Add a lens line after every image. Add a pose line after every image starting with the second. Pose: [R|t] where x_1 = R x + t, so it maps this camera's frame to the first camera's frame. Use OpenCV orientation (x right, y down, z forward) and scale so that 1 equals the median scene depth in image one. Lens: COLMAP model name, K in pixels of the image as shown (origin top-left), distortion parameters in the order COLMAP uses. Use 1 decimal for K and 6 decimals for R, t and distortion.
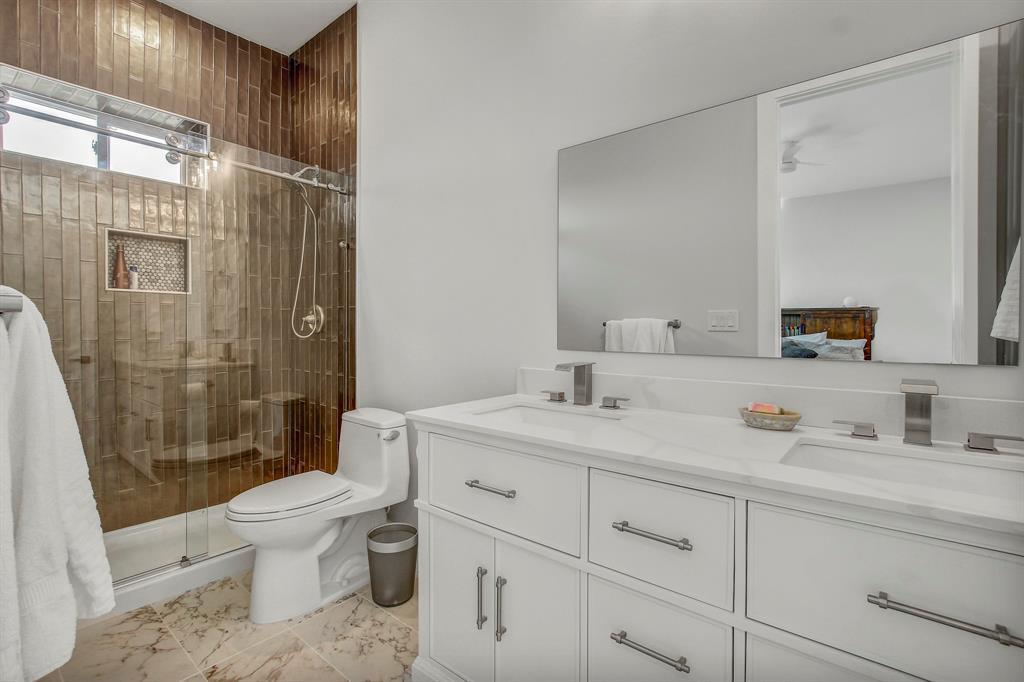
lens RADIAL K [[470.0, 0, 513.1], [0, 470.0, 339.7], [0, 0, 1]] dist [-0.009423, 0.002319]
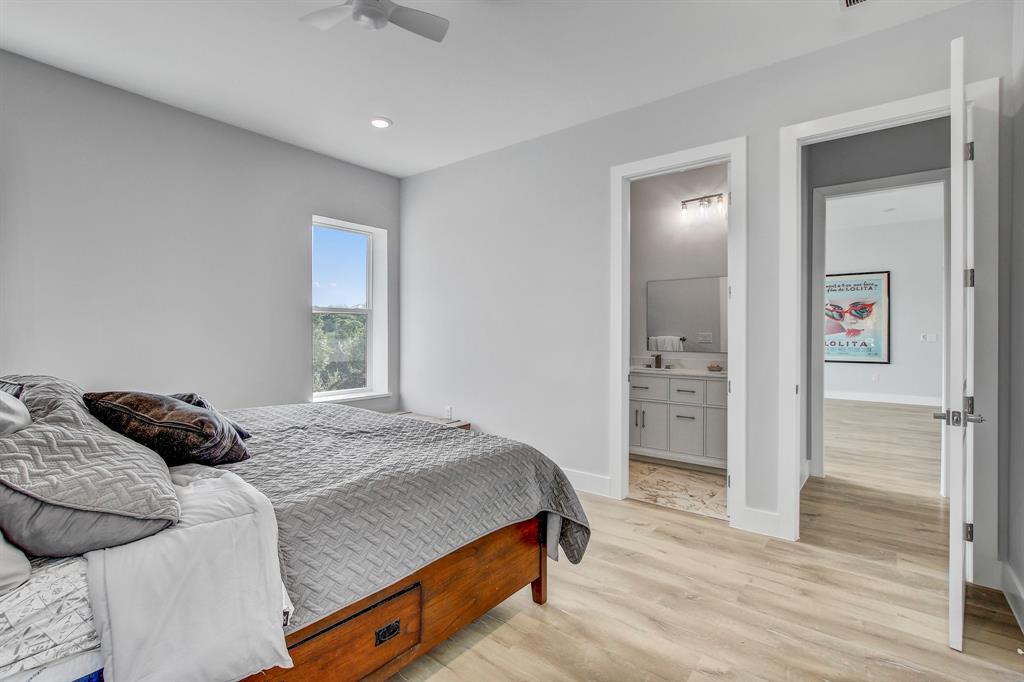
lens RADIAL K [[470.0, 0, 511.2], [0, 470.0, 338.1], [0, 0, 1]] dist [-0.009423, 0.002319]
pose [[0.999819, -0.006394, 0.017929, -0.898953], [0.006509, 0.999959, -0.006349, -0.047571], [-0.017888, 0.006464, 0.999819, -2.143814]]
